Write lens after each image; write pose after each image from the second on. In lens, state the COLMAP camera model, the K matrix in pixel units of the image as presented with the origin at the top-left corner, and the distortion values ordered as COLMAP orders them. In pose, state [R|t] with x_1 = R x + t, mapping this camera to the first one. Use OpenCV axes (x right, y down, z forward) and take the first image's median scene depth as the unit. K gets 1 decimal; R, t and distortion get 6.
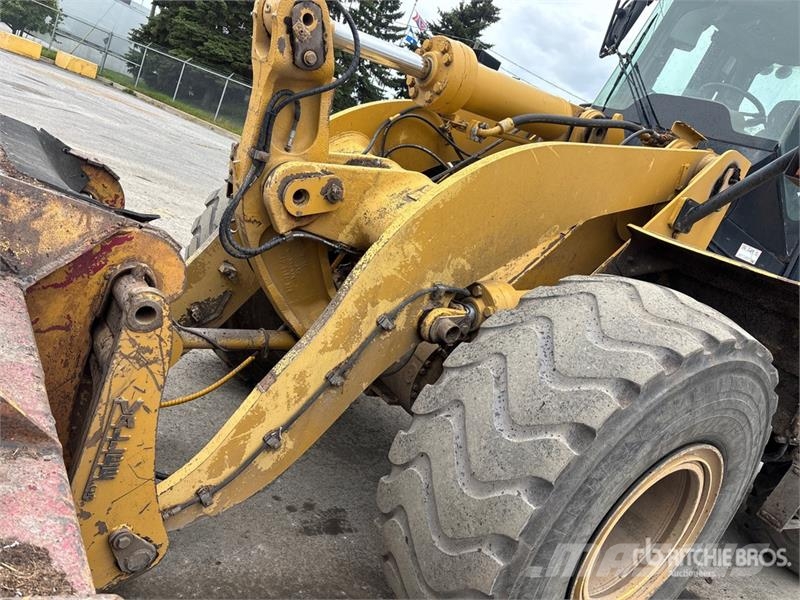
lens RADIAL K [[604.6, 0, 400.0], [0, 604.6, 300.0], [0, 0, 1]] dist [0.066862, -0.087142]
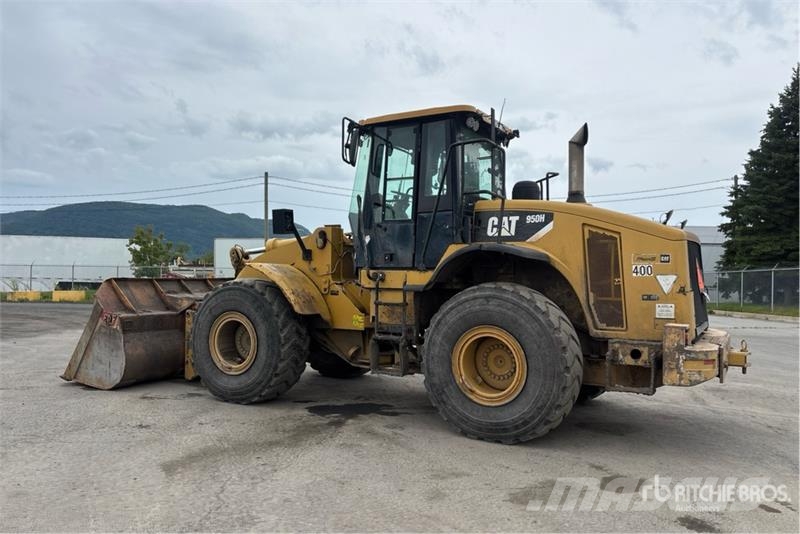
lens RADIAL K [[603.0, 0, 407.0], [0, 603.0, 279.7], [0, 0, 1]] dist [0.095275, -0.137450]
pose [[0.408805, -0.363630, -0.837049, 3.642289], [-0.050543, 0.906763, -0.418600, 1.383054], [0.911221, 0.213432, 0.352310, 0.544061]]
